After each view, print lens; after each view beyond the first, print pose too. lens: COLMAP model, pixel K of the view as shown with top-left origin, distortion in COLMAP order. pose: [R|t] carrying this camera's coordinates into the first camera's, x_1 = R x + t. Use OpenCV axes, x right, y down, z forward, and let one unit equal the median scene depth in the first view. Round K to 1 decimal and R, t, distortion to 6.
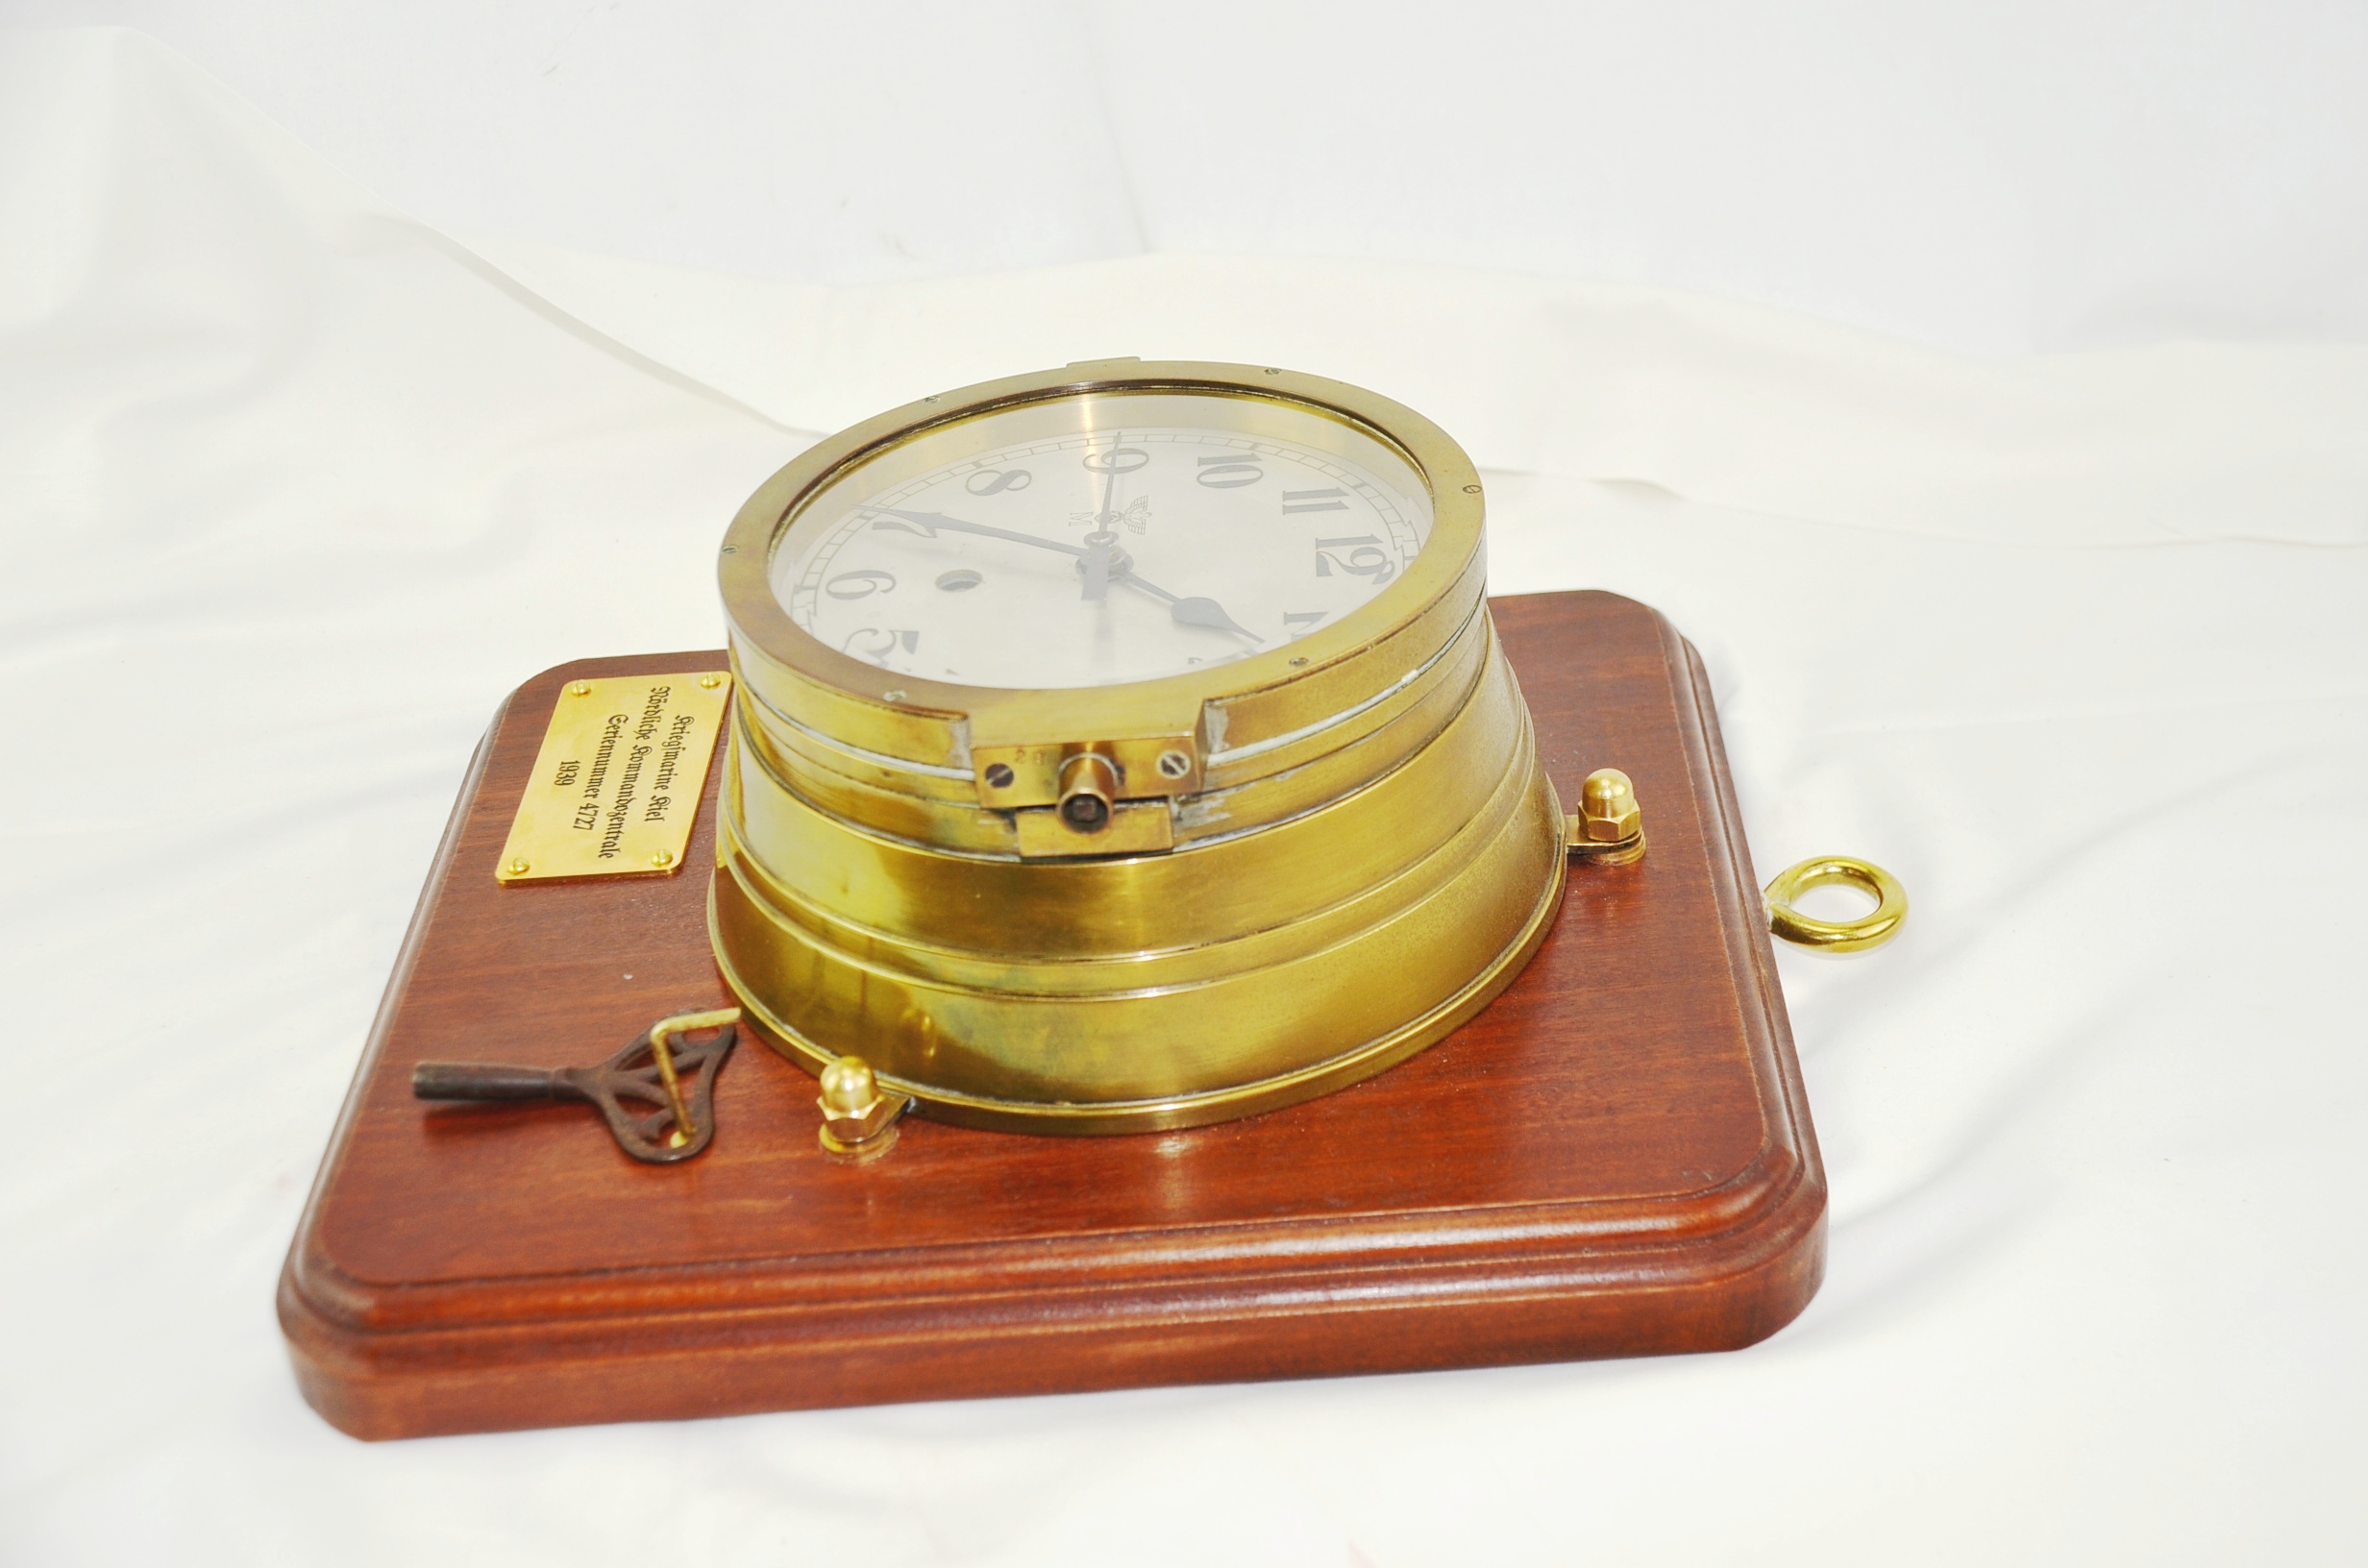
lens RADIAL K [[3234.2, 0, 1184.0], [0, 3234.2, 784.0], [0, 0, 1]] dist [0.012668, 0.028214]
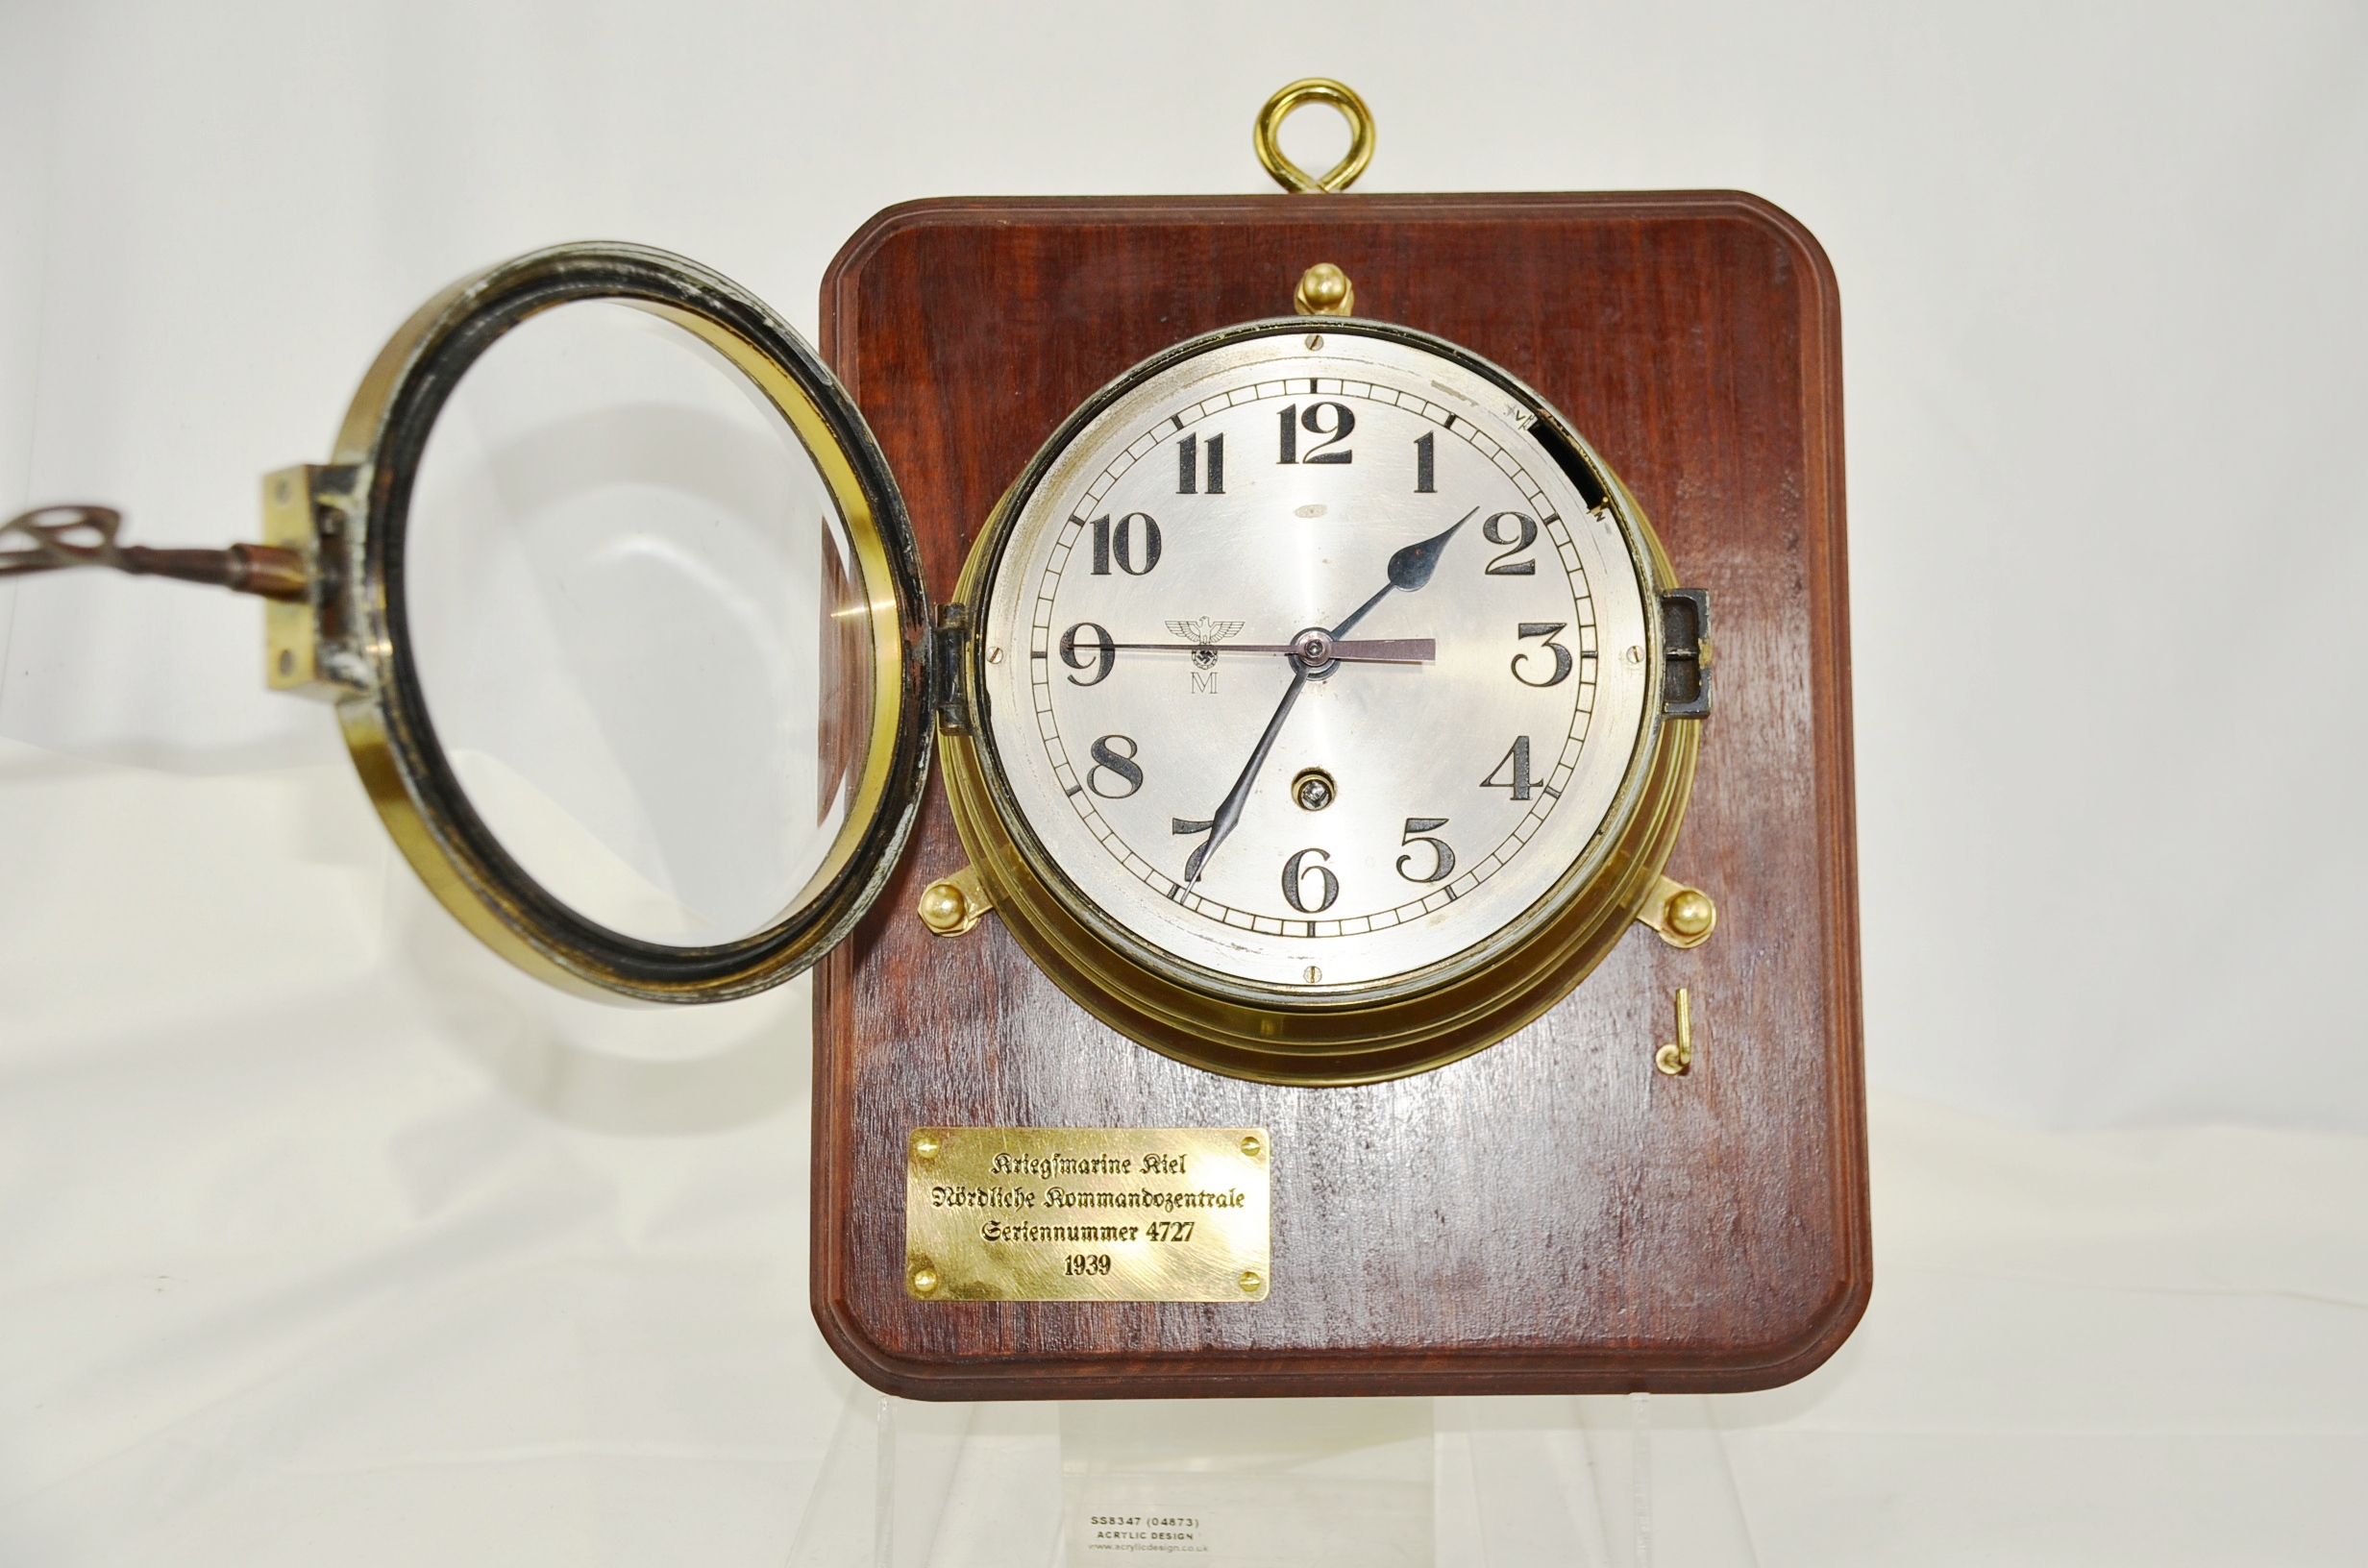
lens RADIAL K [[3234.2, 0, 1184.0], [0, 3234.2, 784.0], [0, 0, 1]] dist [0.012668, 0.028214]
pose [[-0.015103, -0.976890, 0.213208, -0.282403], [0.562044, 0.168062, 0.809853, -0.913292], [-0.826969, 0.132064, 0.546517, 0.427343]]
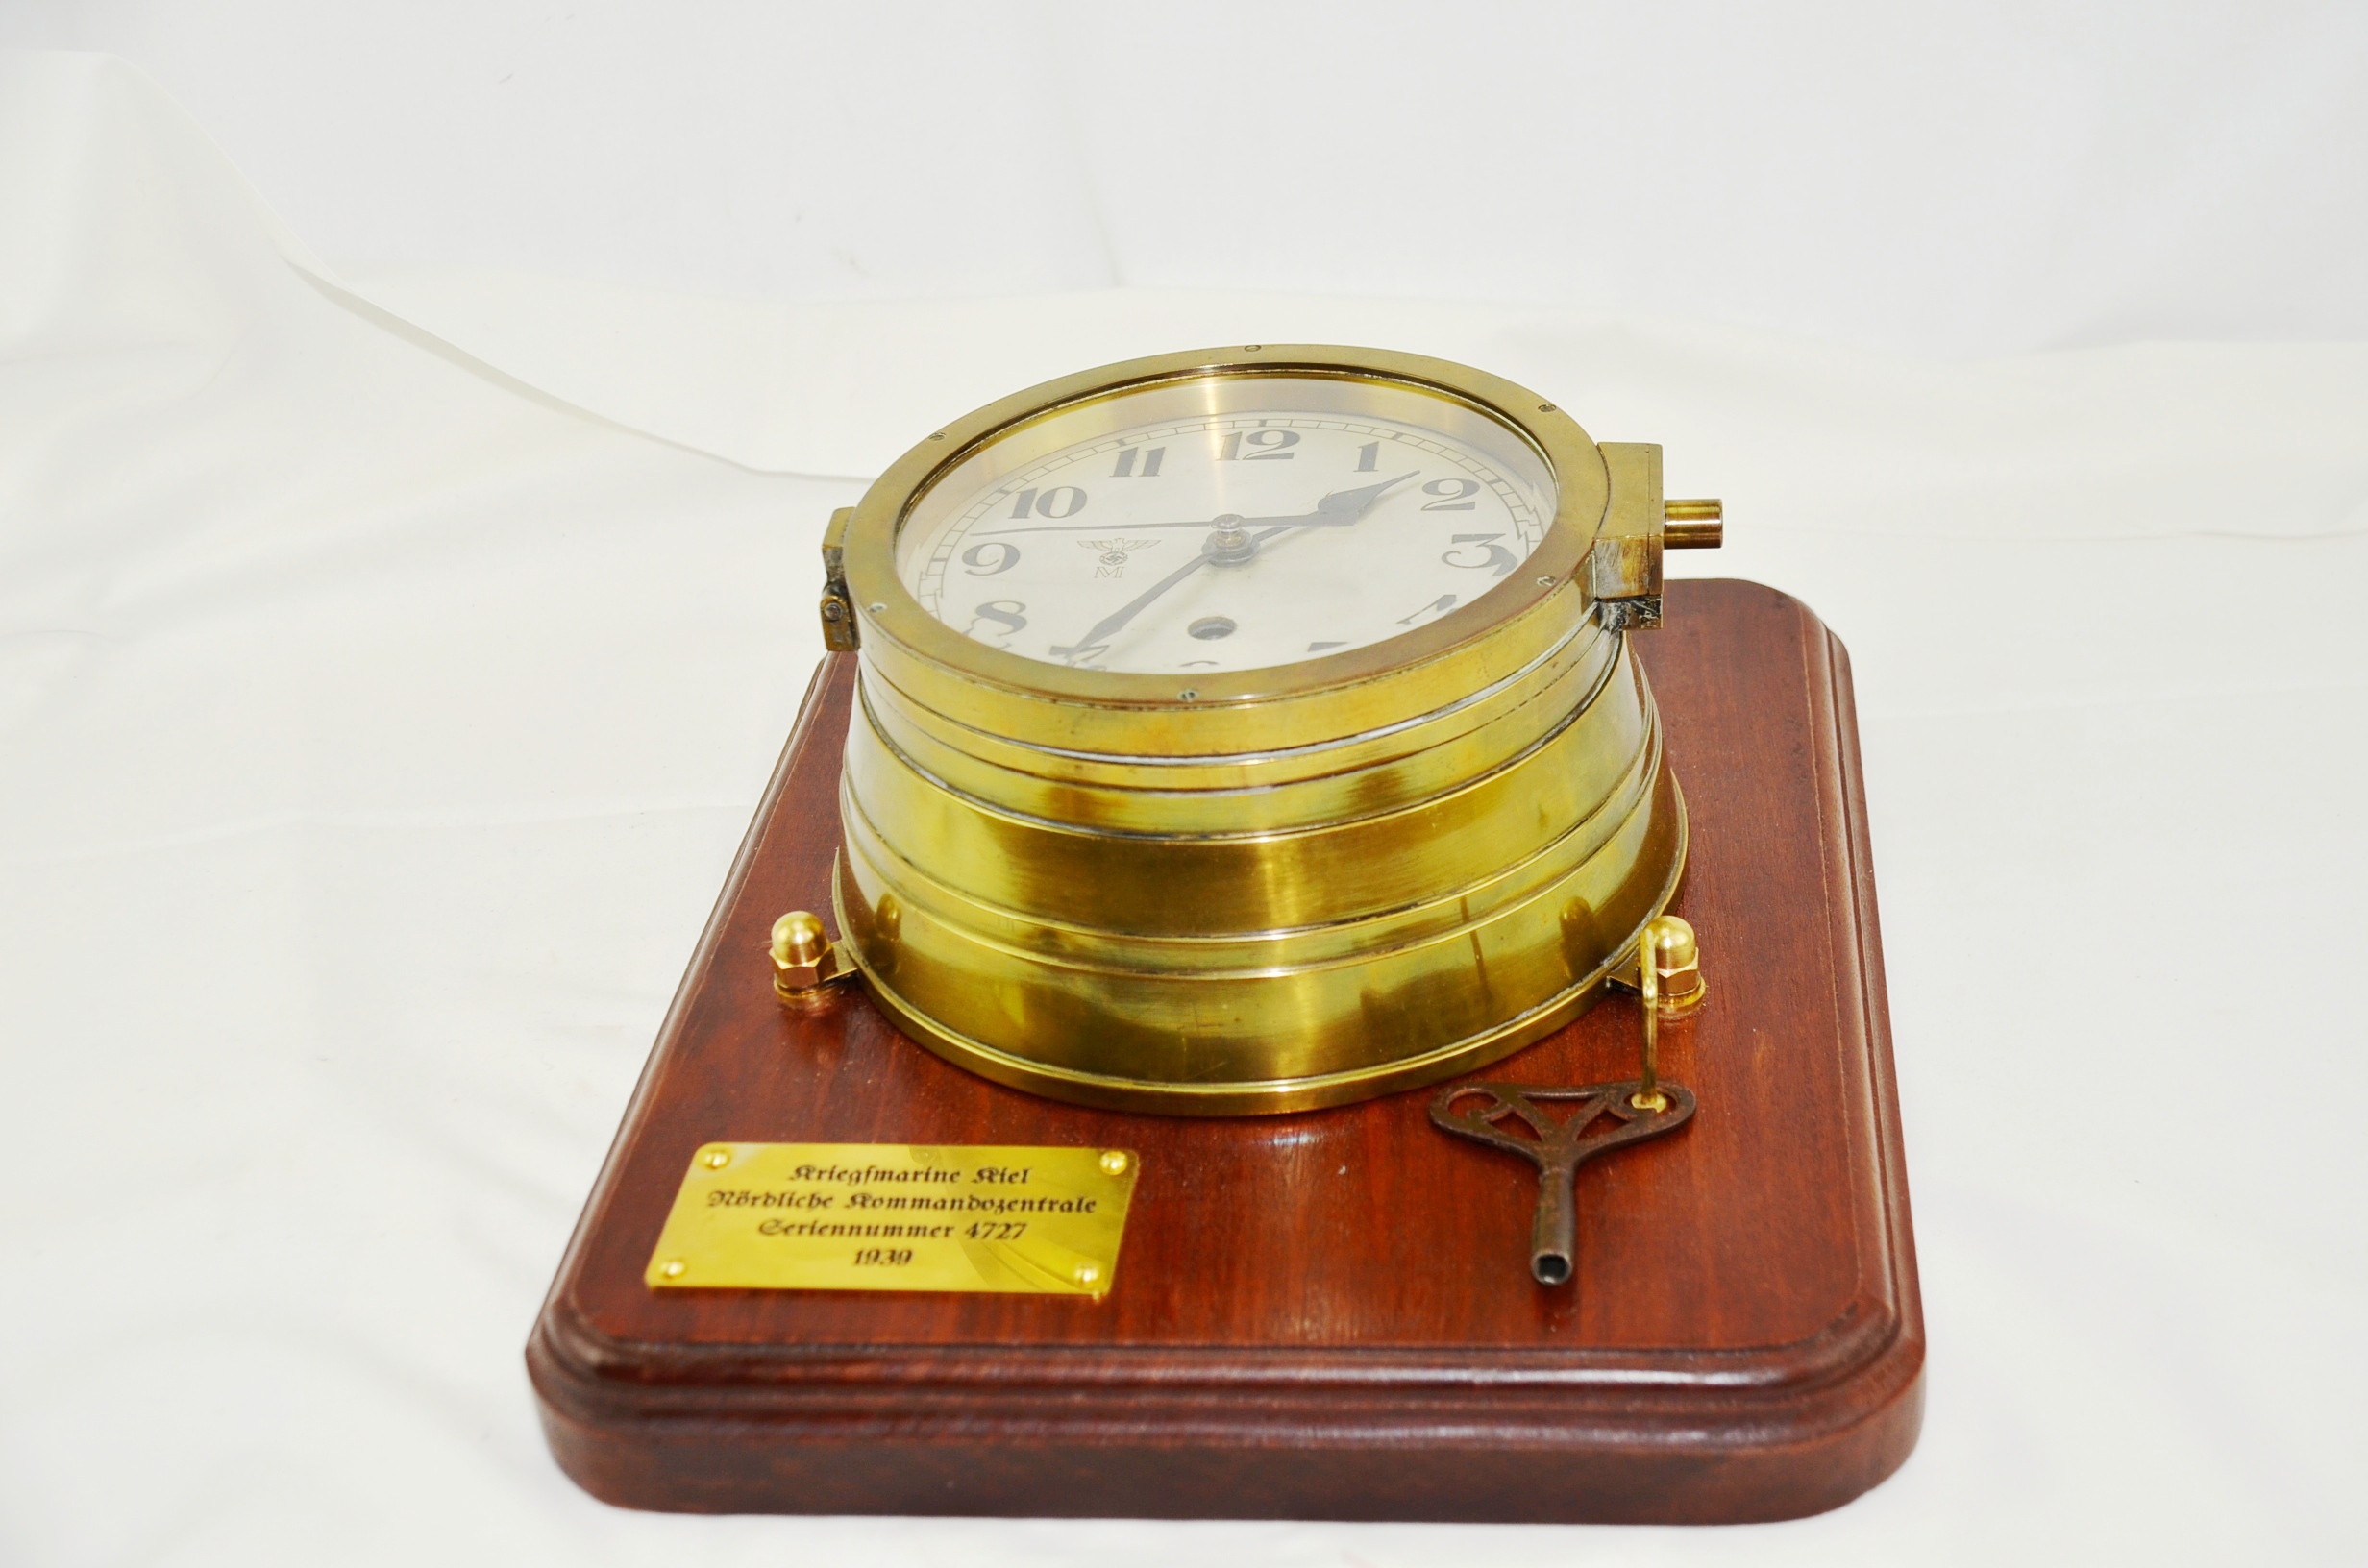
lens RADIAL K [[3234.2, 0, 1184.0], [0, 3234.2, 784.0], [0, 0, 1]] dist [0.012668, 0.028214]
pose [[0.112266, -0.458549, 0.881549, -0.895149], [0.582740, 0.748969, 0.315374, -0.321194], [-0.804867, 0.478308, 0.351299, 0.658920]]
